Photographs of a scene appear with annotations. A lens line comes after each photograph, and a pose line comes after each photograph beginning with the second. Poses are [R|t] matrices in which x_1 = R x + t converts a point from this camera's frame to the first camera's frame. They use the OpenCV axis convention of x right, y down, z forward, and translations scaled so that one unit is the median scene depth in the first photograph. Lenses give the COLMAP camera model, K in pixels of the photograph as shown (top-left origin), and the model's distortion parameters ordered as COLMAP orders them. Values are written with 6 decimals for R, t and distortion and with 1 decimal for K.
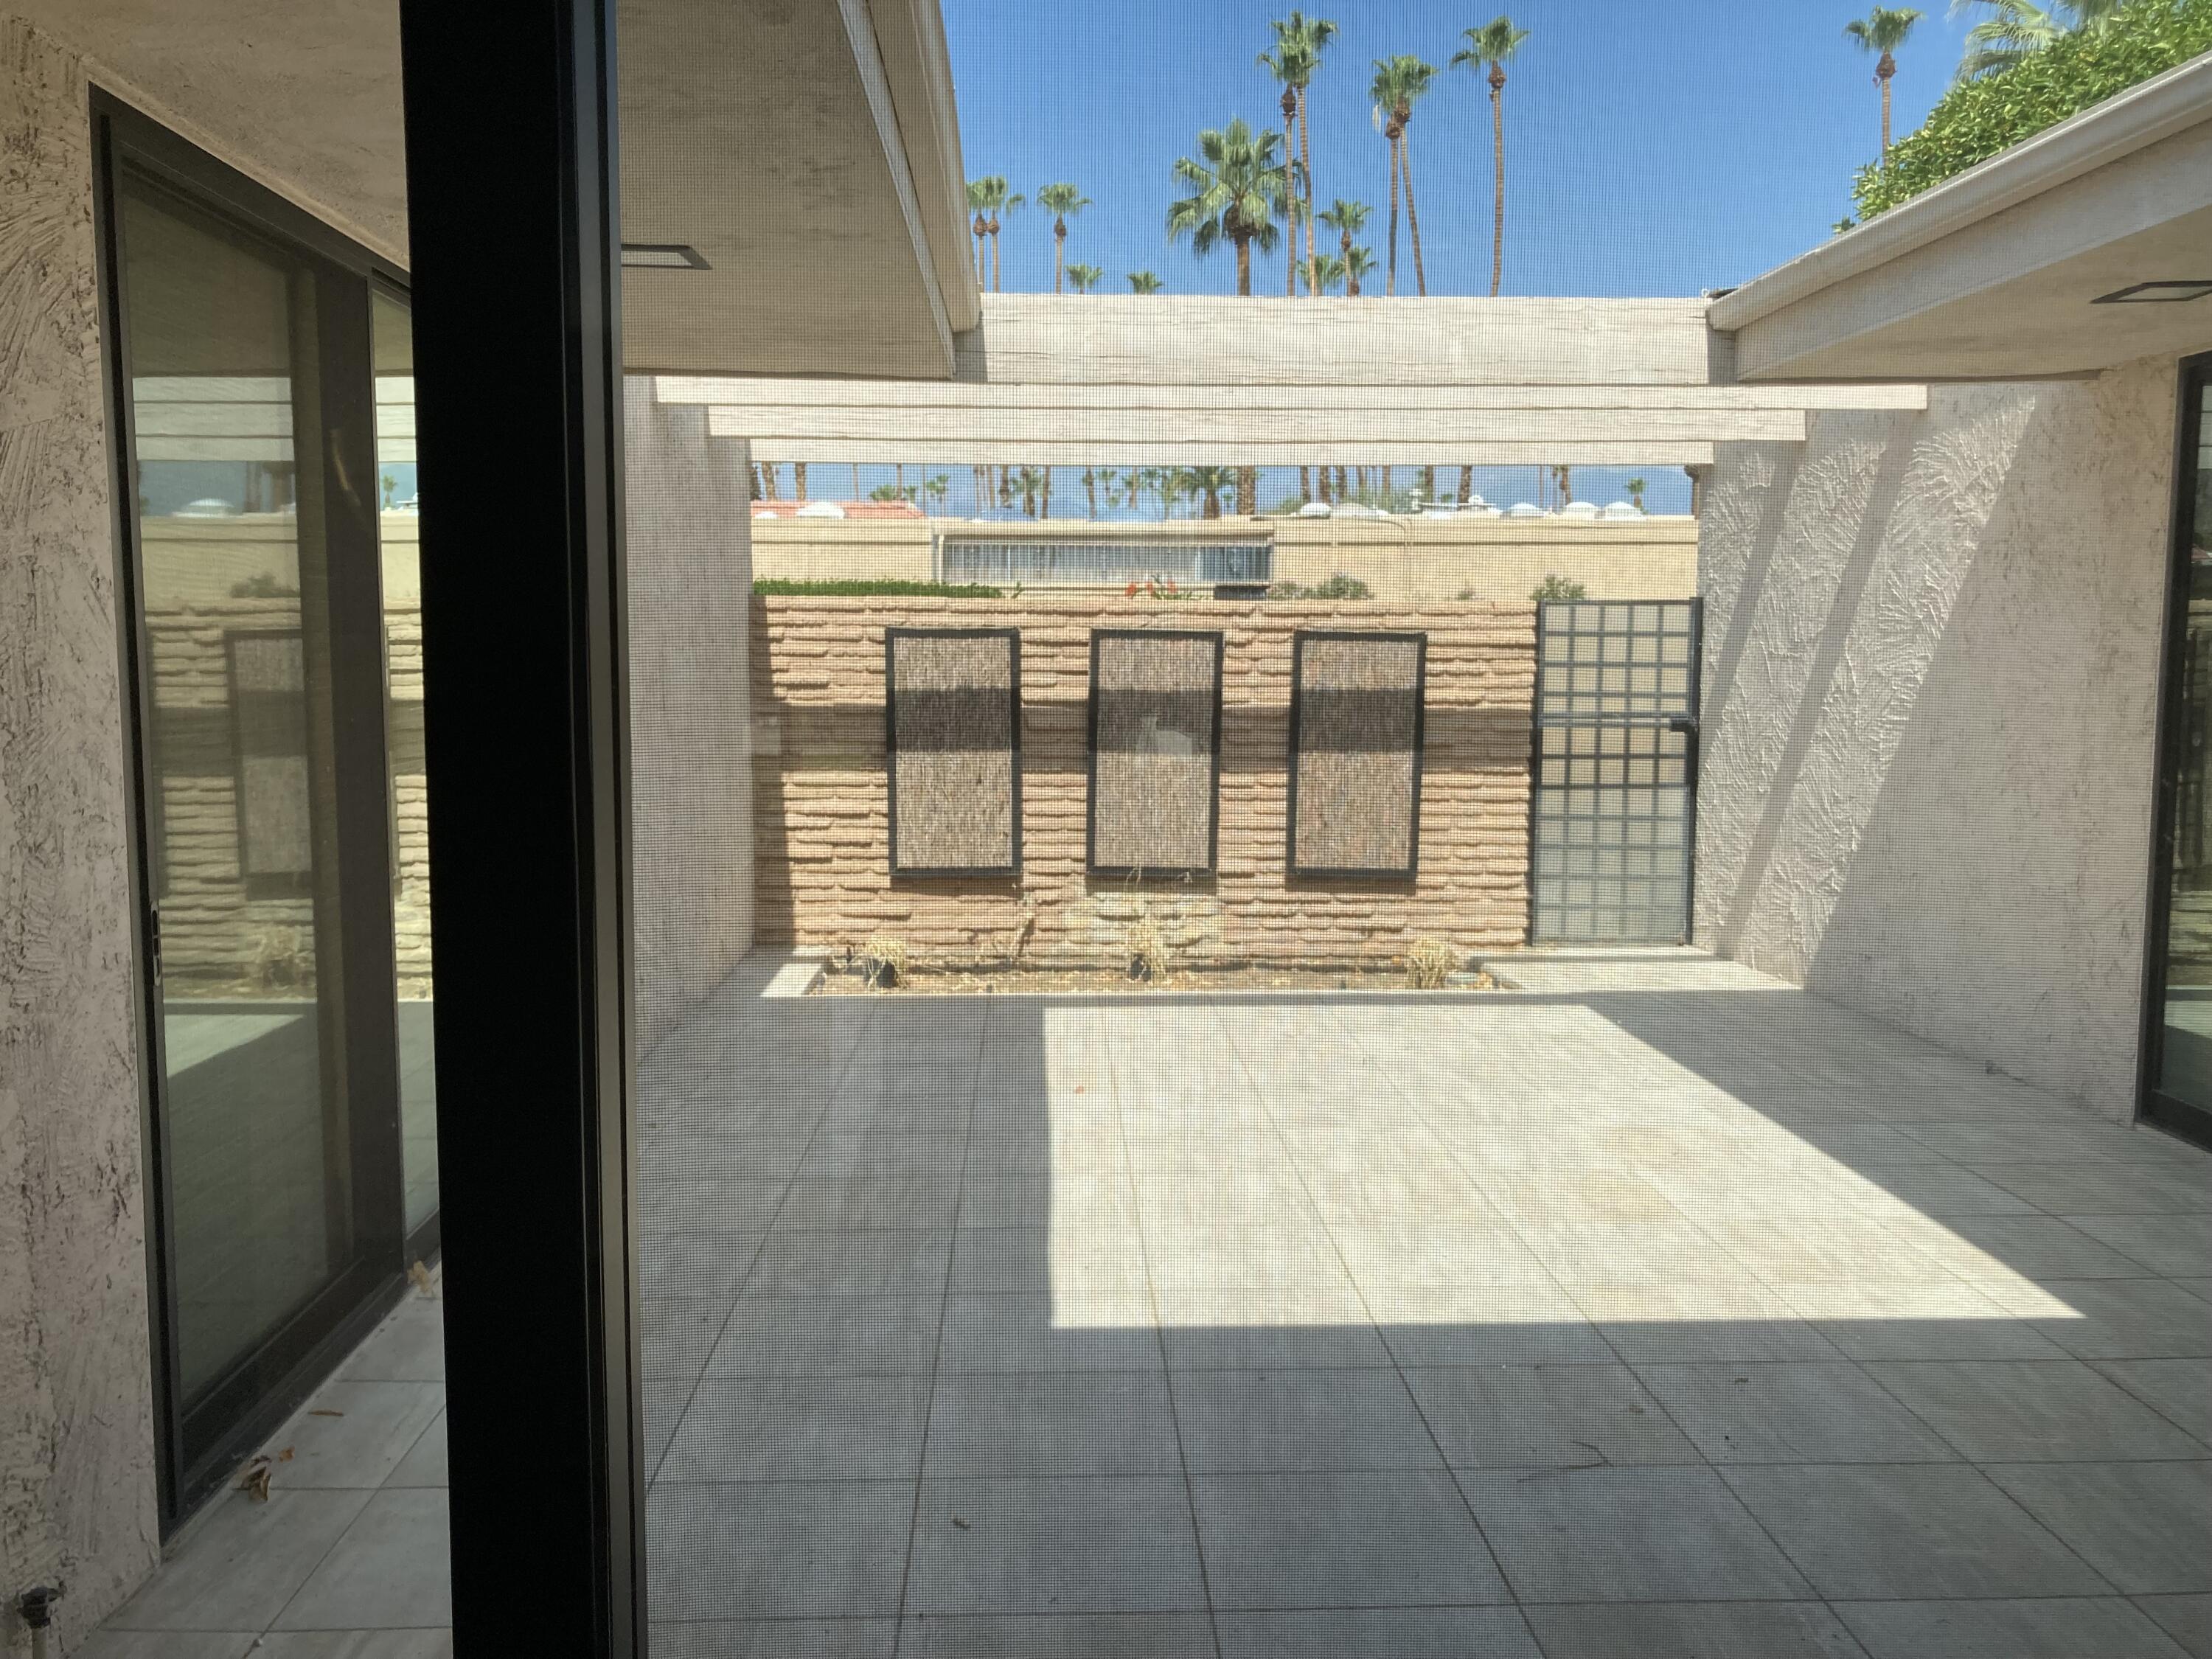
lens RADIAL K [[1845.9, 0, 1104.4], [0, 1845.9, 827.1], [0, 0, 1]] dist [0.051261, -0.059139]
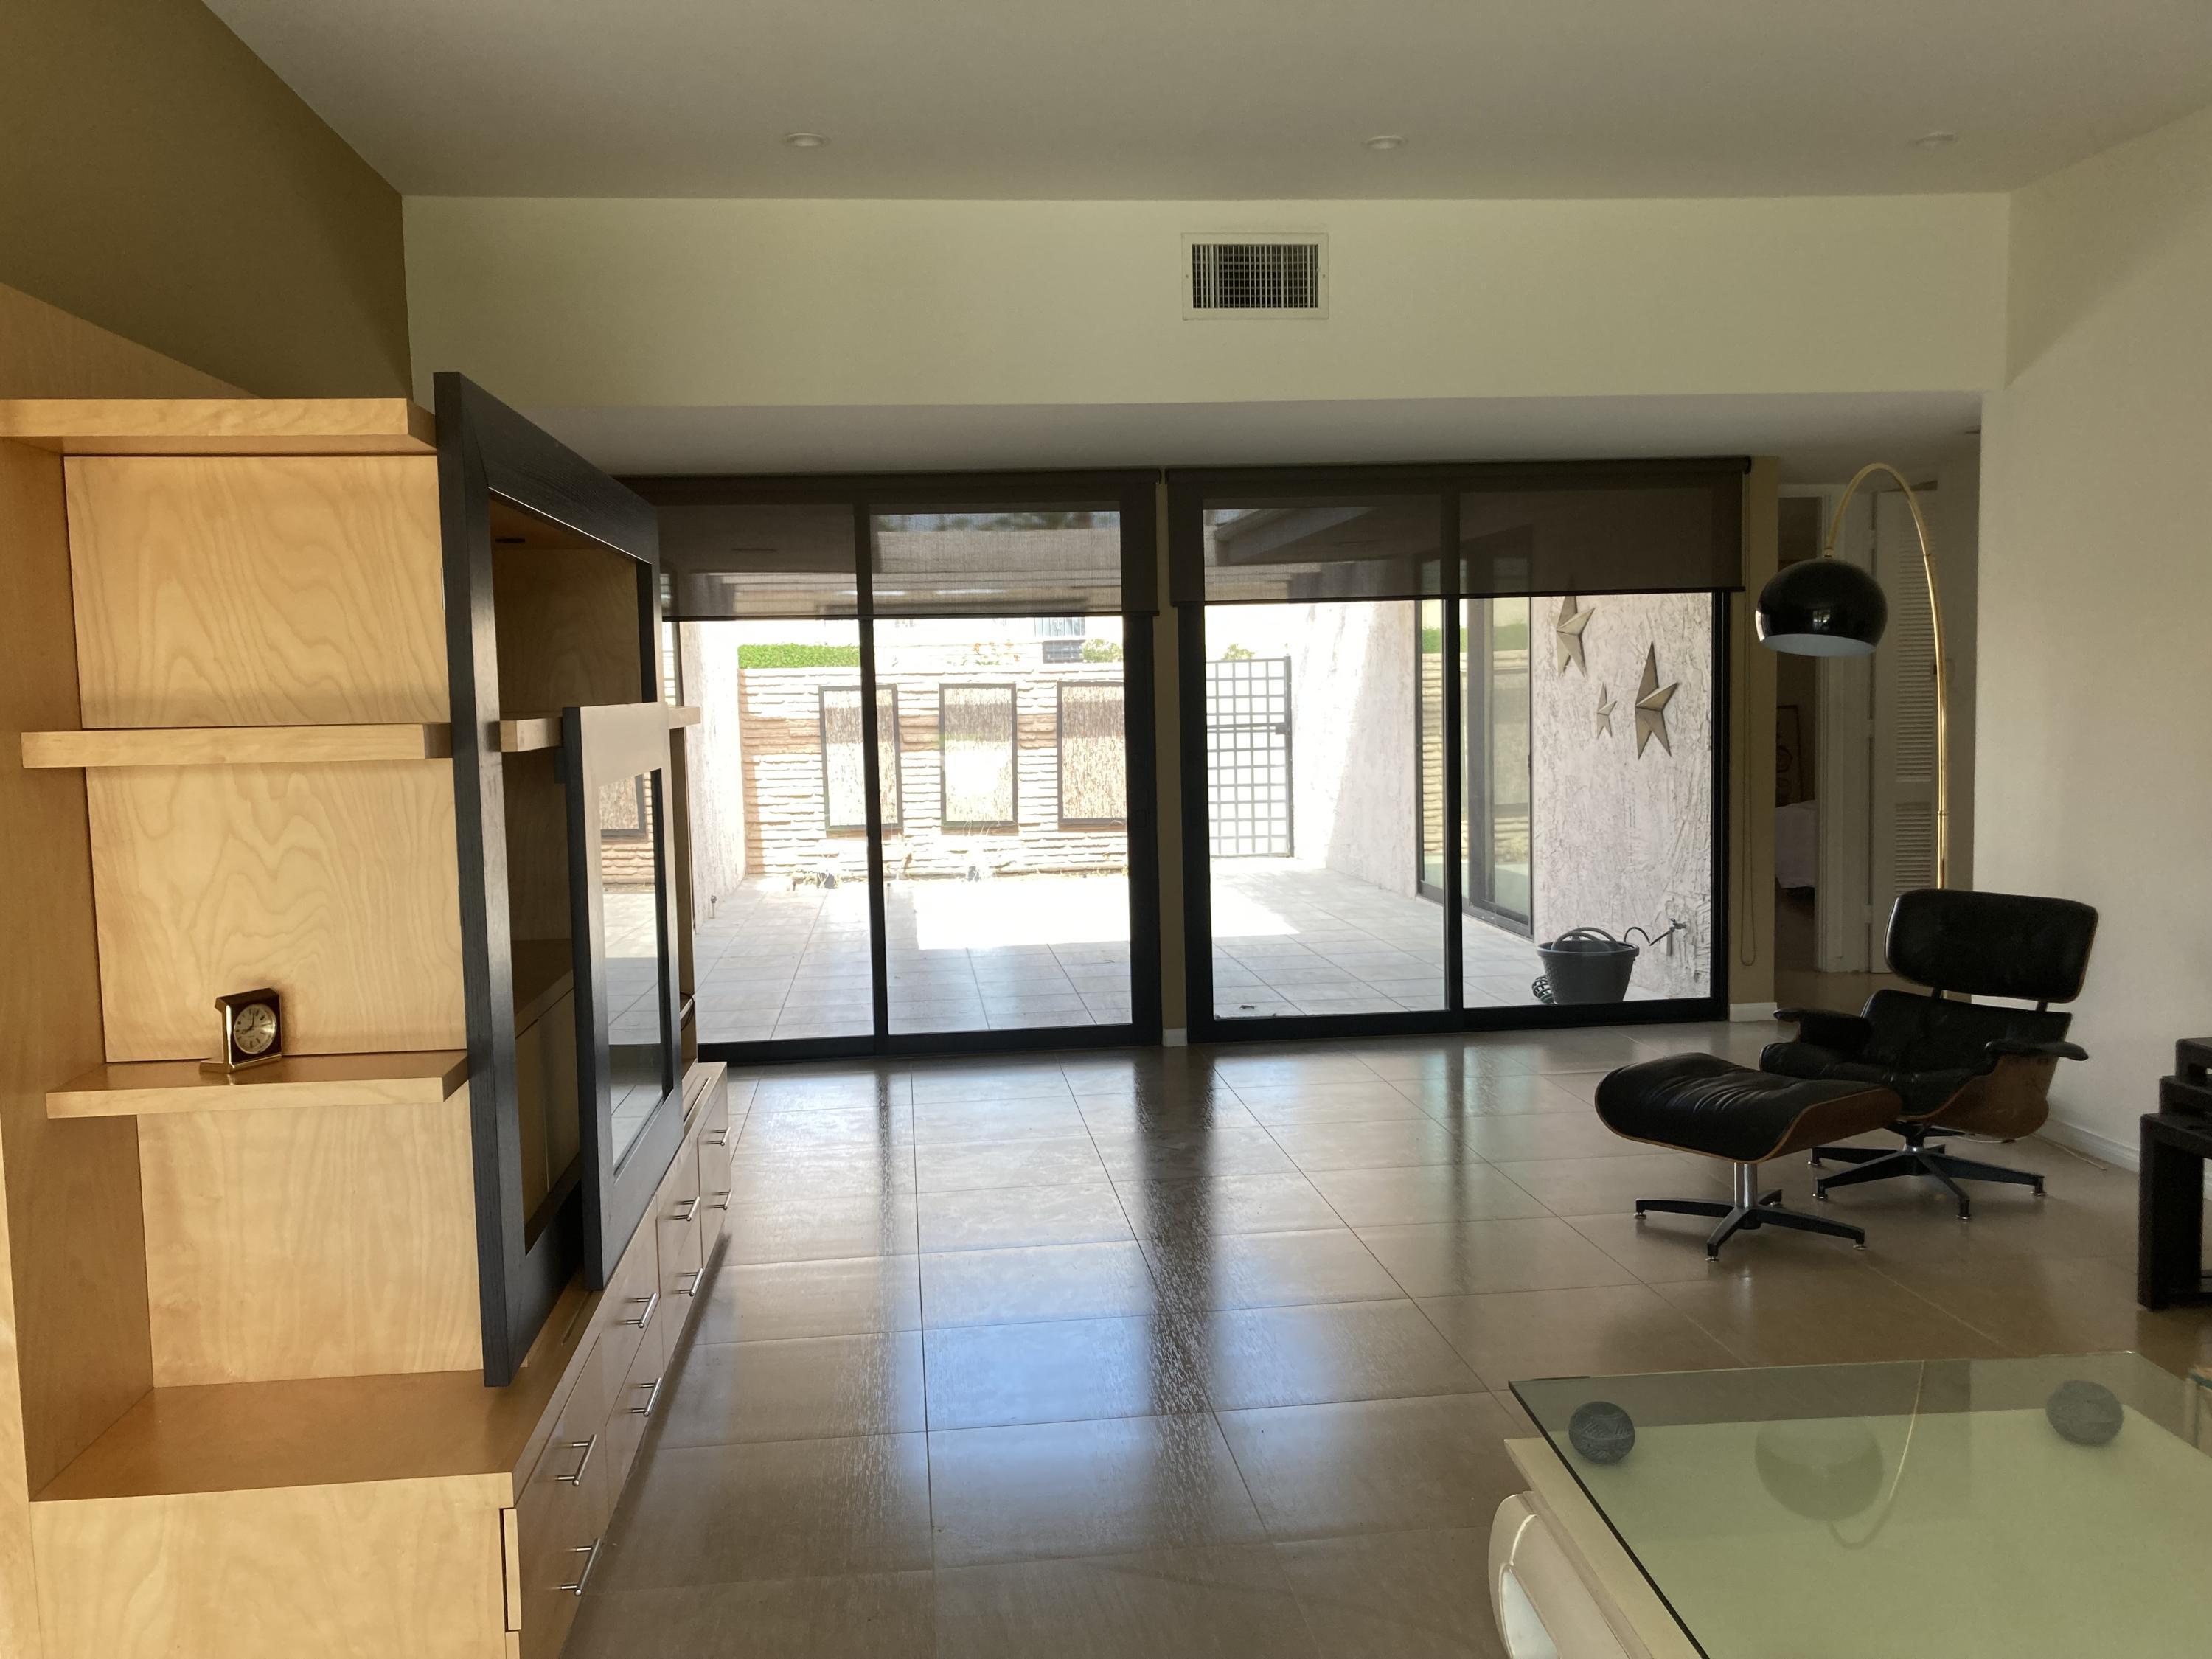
lens RADIAL K [[1845.9, 0, 1104.6], [0, 1845.9, 832.3], [0, 0, 1]] dist [0.051261, -0.059139]
pose [[0.996644, -0.031626, 0.075505, 0.011566], [0.033270, 0.999234, -0.020612, 0.071013], [-0.074795, 0.023055, 0.996932, -0.714819]]
